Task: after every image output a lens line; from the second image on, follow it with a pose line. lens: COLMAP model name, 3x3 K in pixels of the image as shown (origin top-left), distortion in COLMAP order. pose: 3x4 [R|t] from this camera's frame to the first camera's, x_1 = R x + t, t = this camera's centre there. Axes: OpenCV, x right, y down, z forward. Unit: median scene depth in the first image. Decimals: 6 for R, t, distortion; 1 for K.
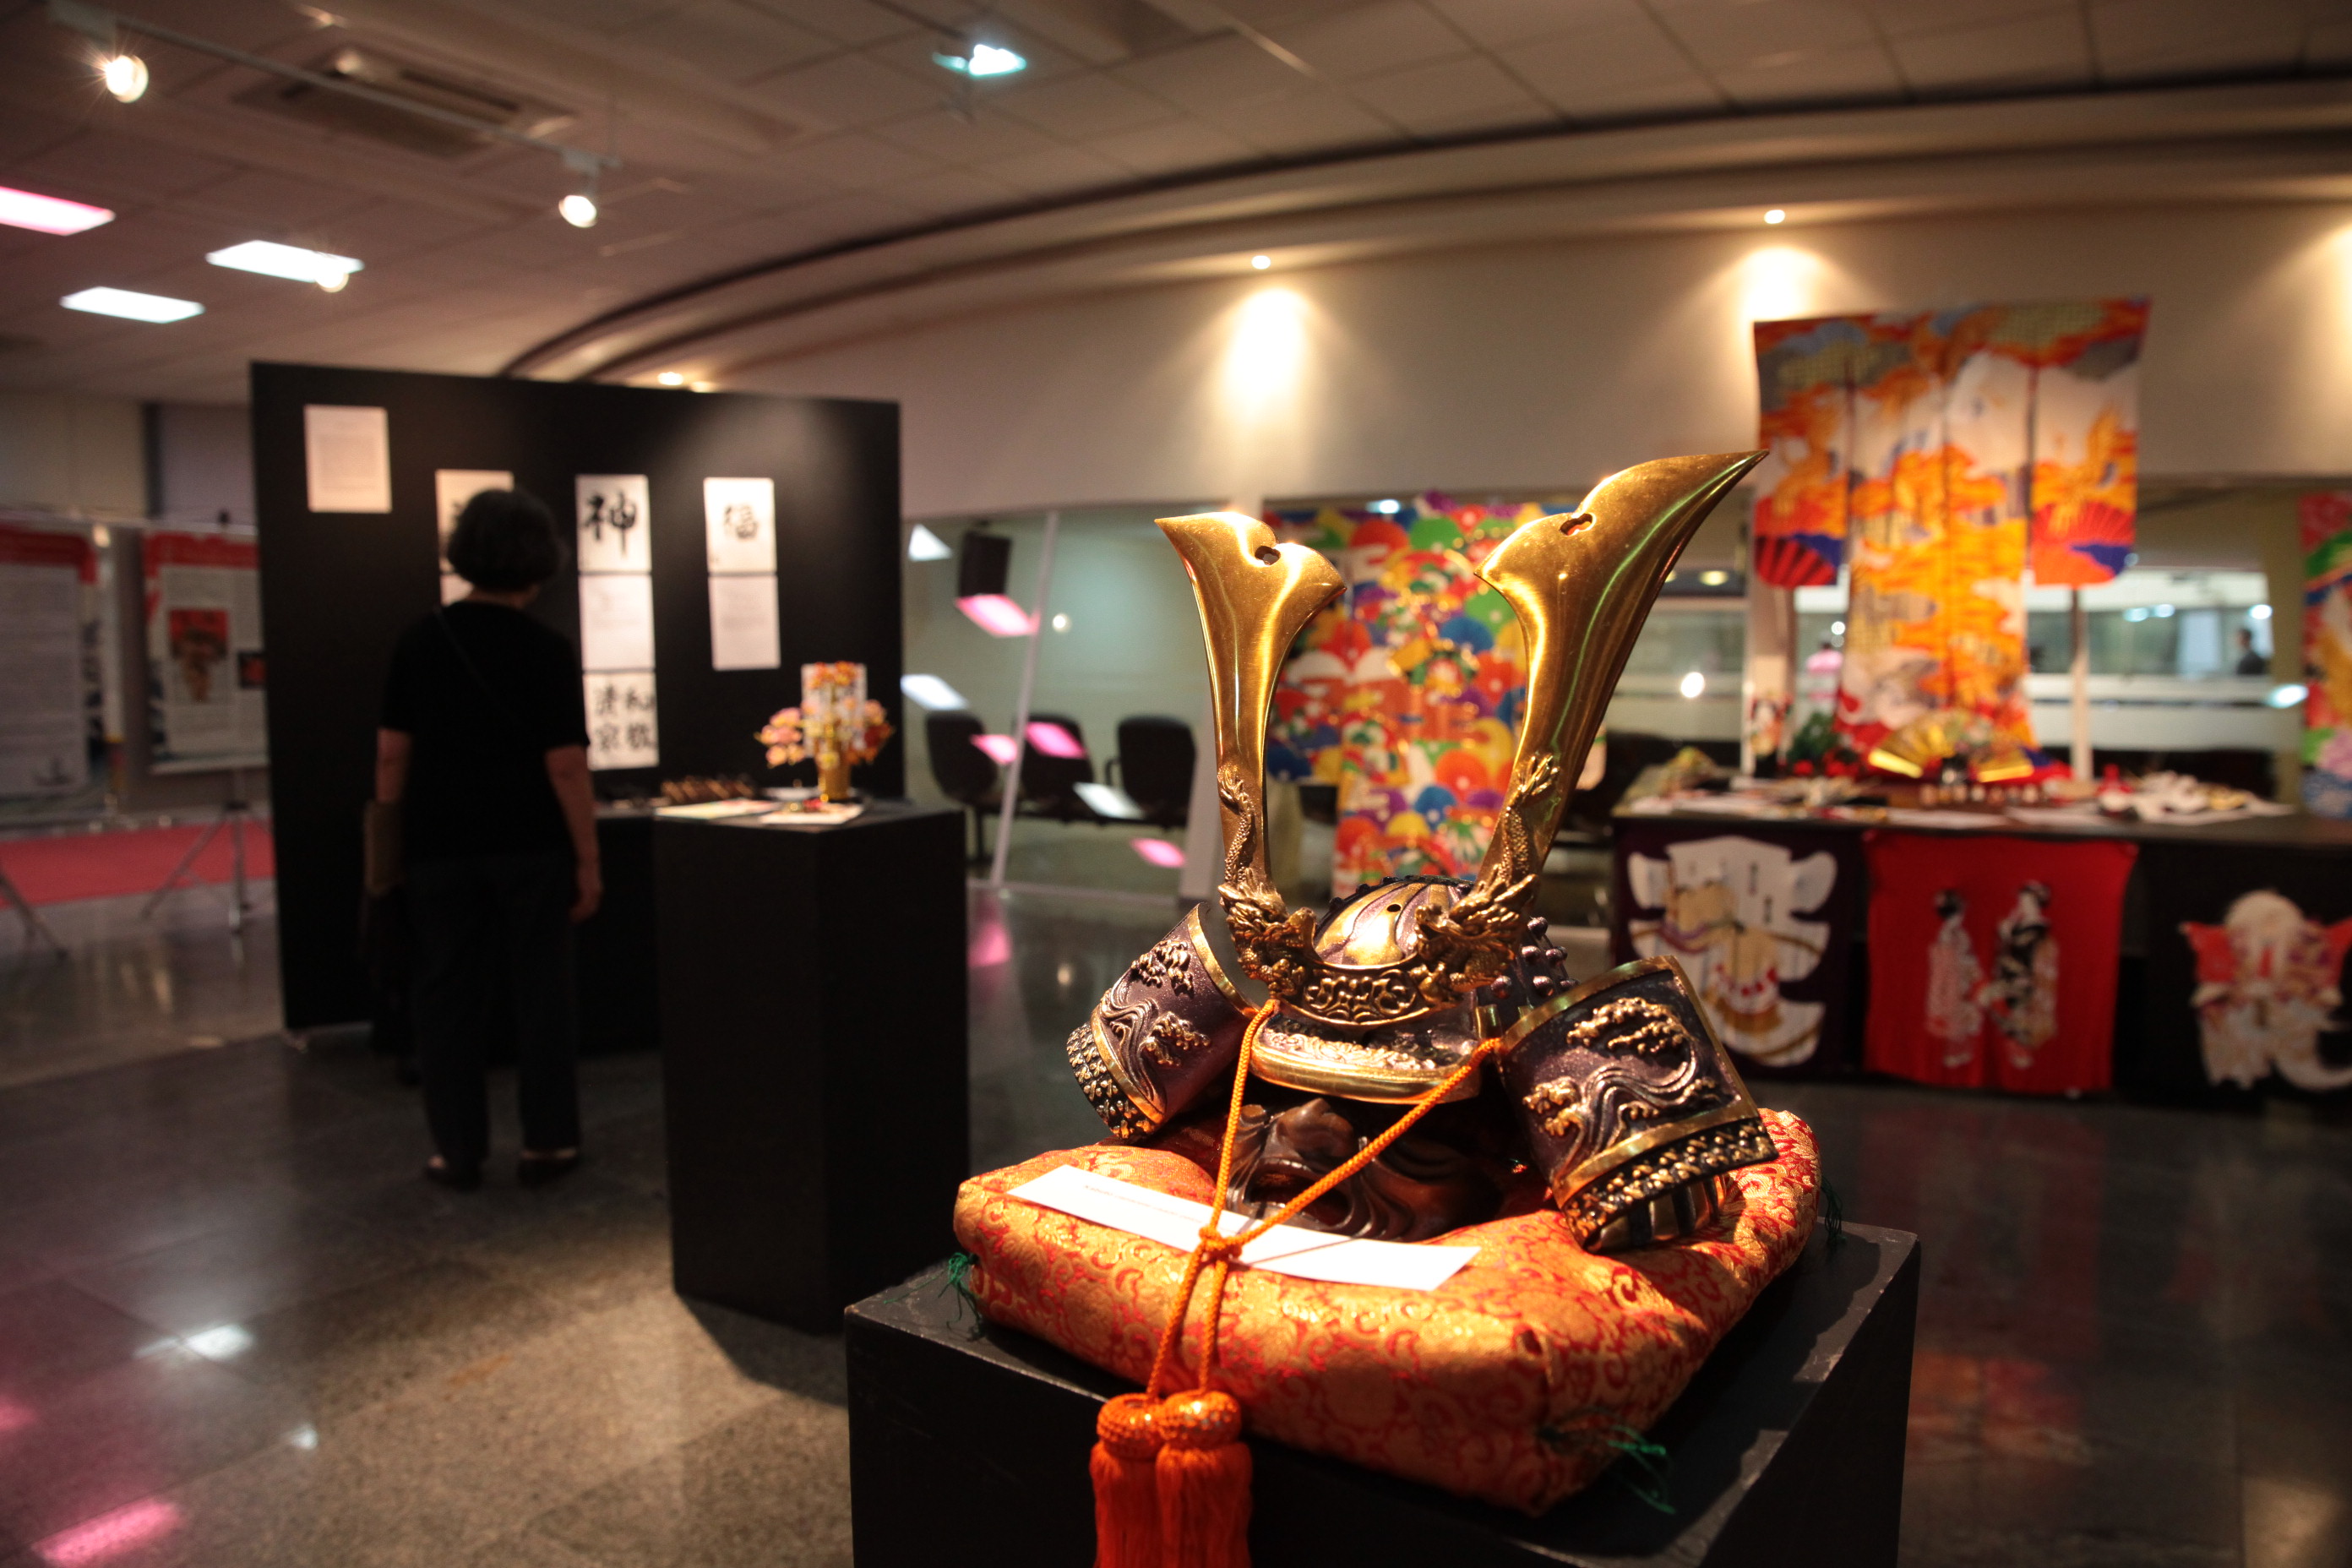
lens RADIAL K [[1608.2, 0, 1174.2], [0, 1608.2, 782.2], [0, 0, 1]] dist [-0.105894, 0.078896]
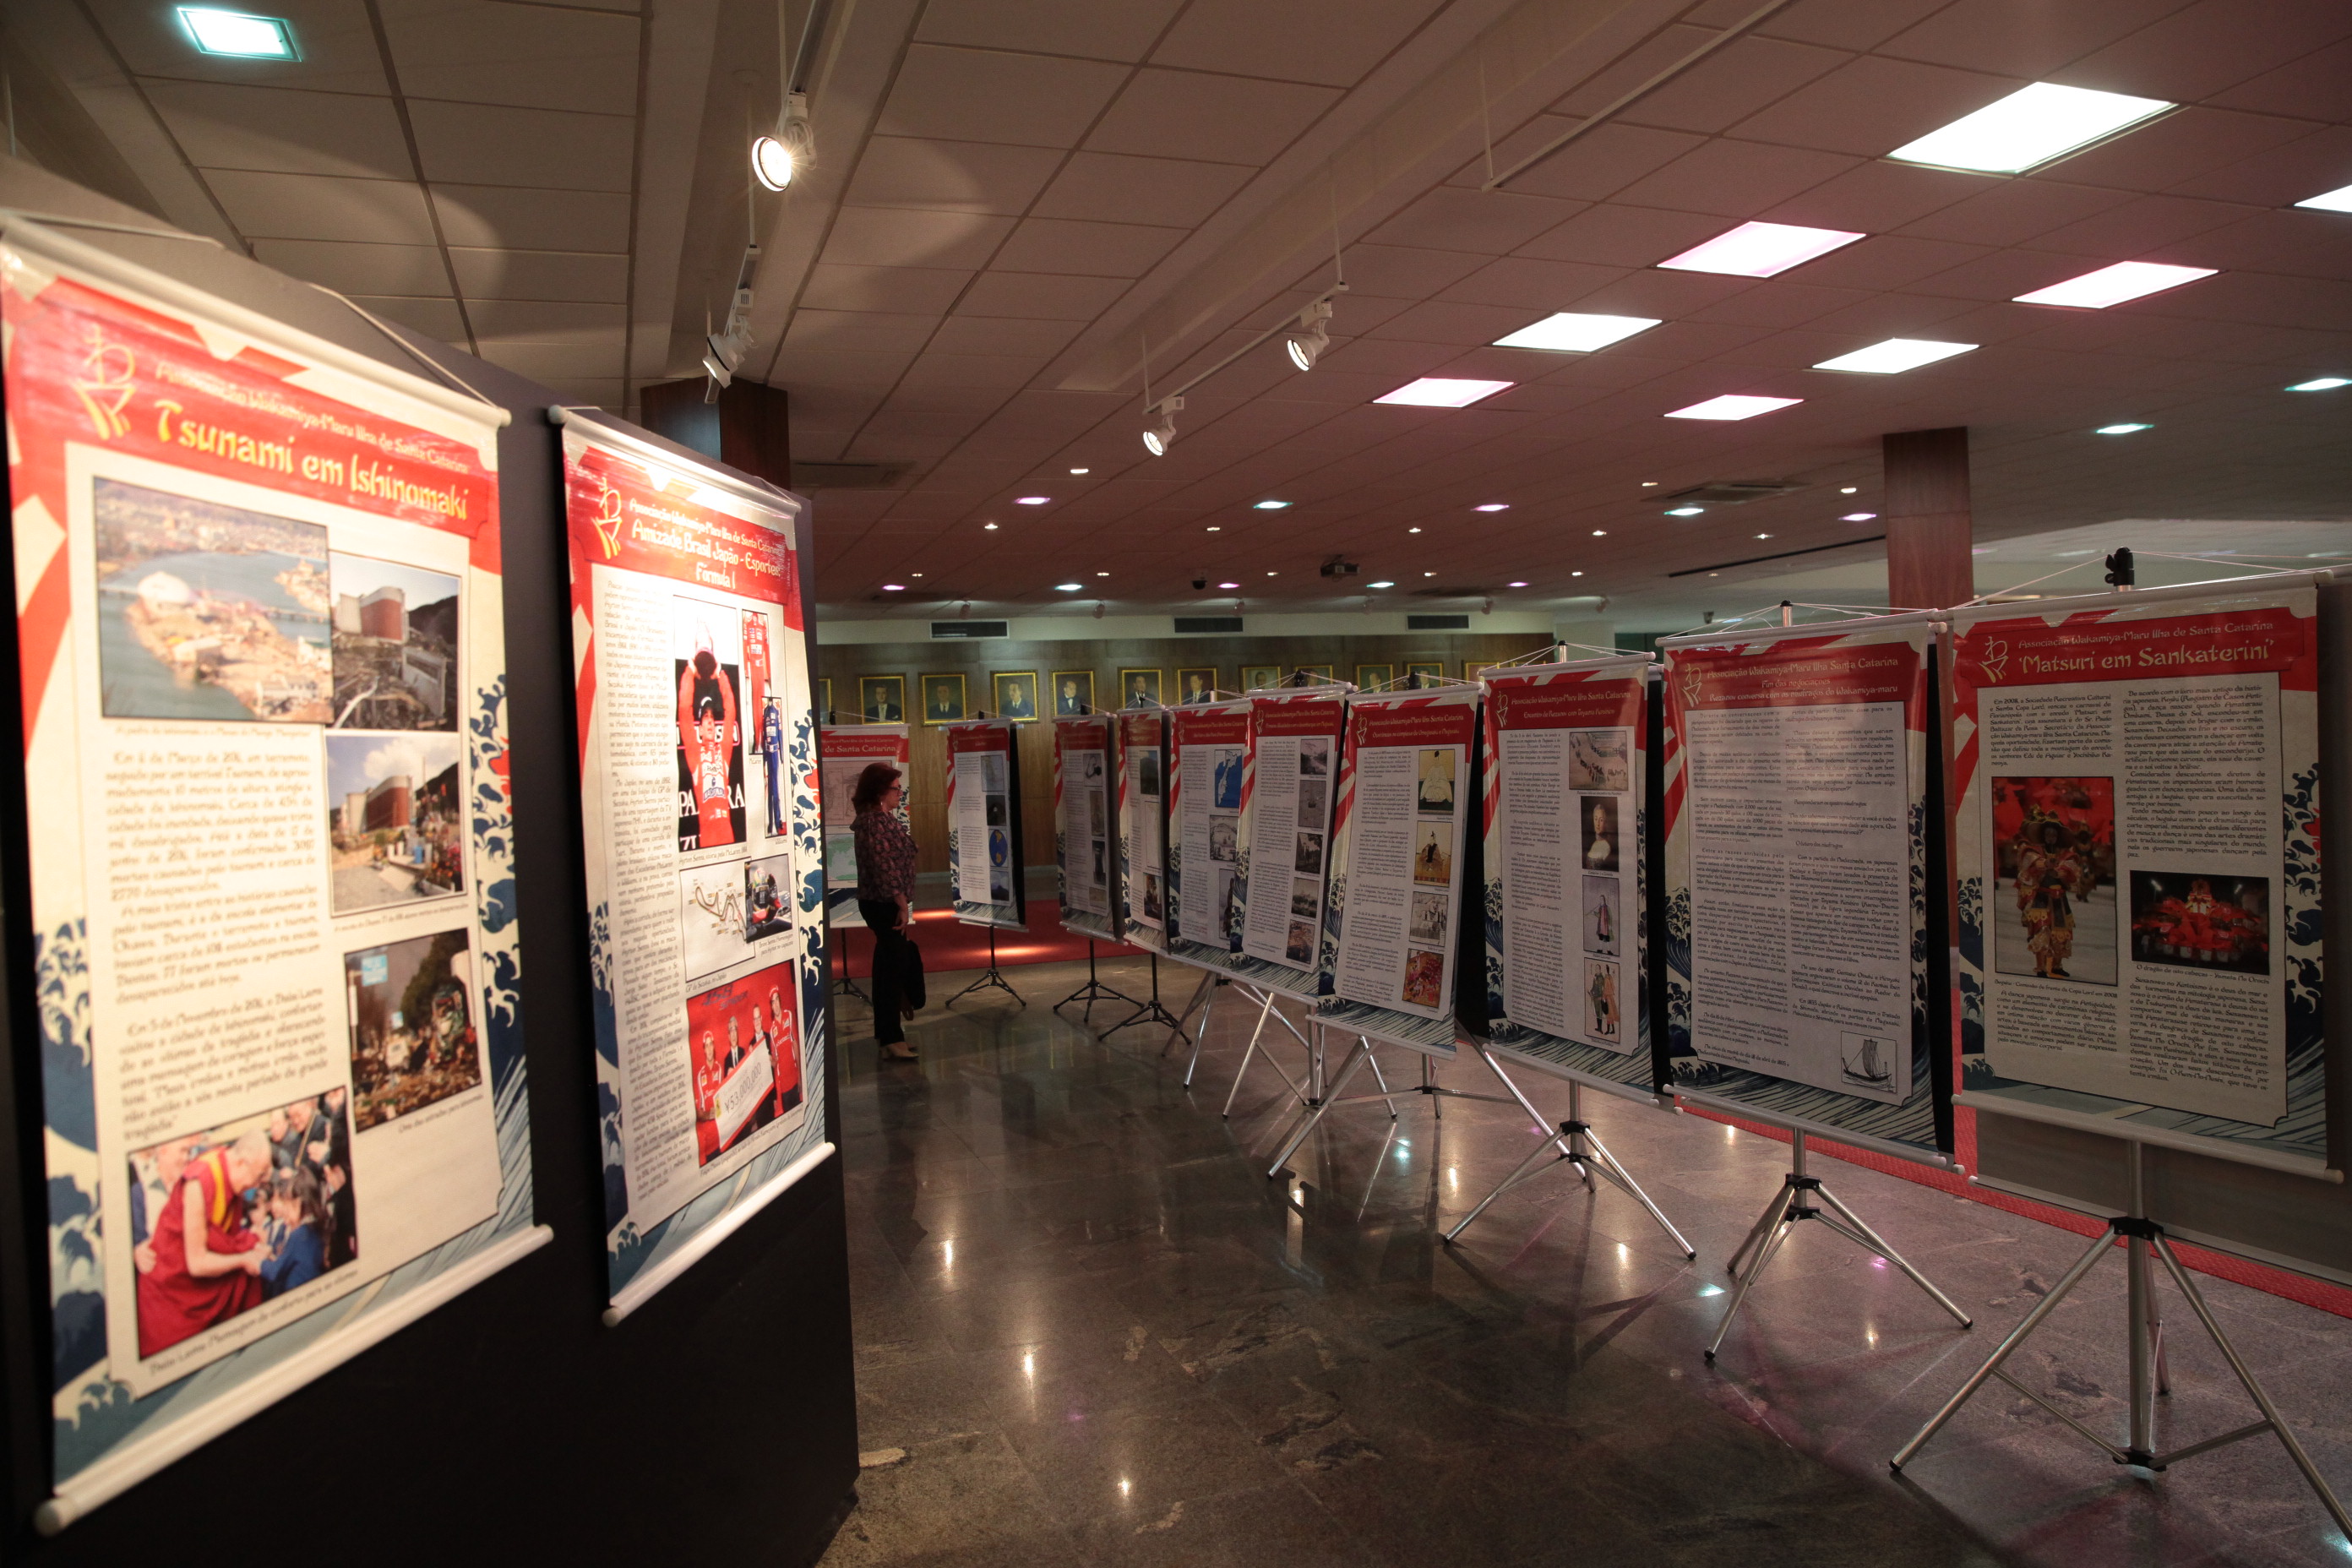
lens RADIAL K [[1608.2, 0, 1171.8], [0, 1608.2, 771.4], [0, 0, 1]] dist [-0.105894, 0.078896]
pose [[-0.577718, 0.052513, -0.814546, -0.122348], [-0.011553, 0.997302, 0.072489, -0.176675], [0.816155, 0.051289, -0.575553, 1.299156]]
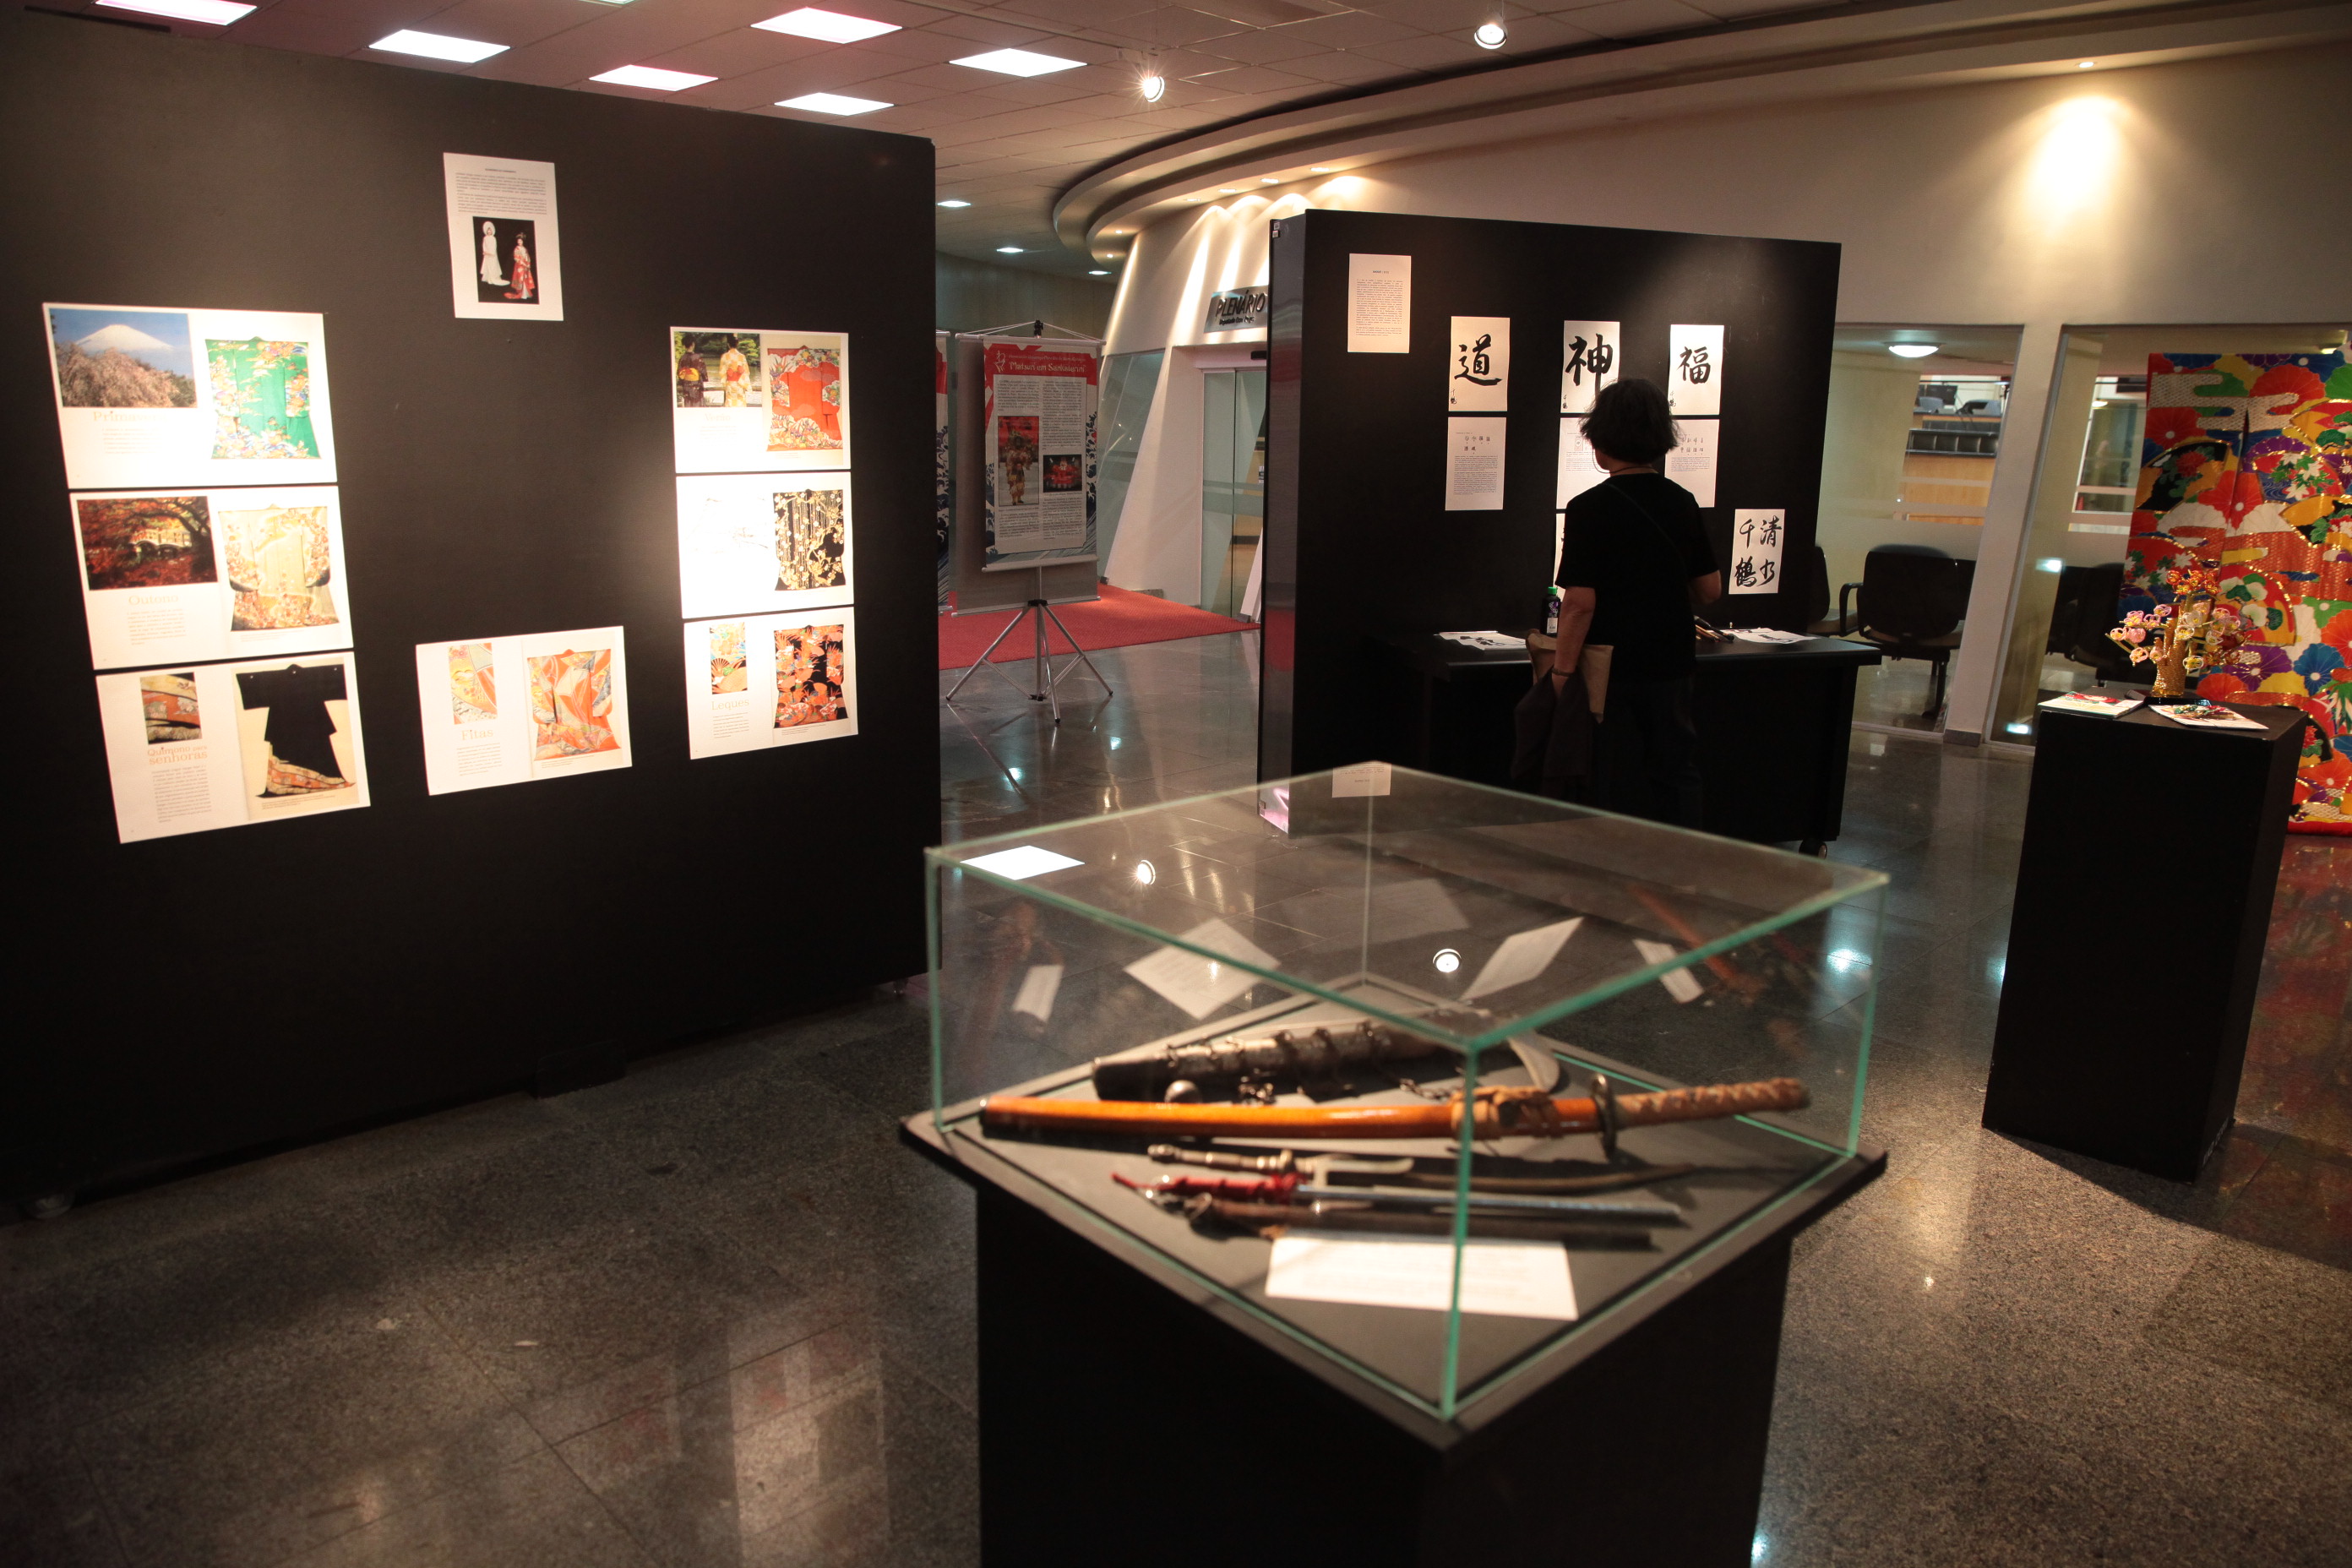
lens RADIAL K [[1608.2, 0, 1183.4], [0, 1608.2, 806.9], [0, 0, 1]] dist [-0.105894, 0.078896]
pose [[0.978024, 0.063884, -0.198463, -0.347914], [-0.031558, 0.986292, 0.161961, -0.034925], [0.206089, -0.152139, 0.966634, -0.087374]]
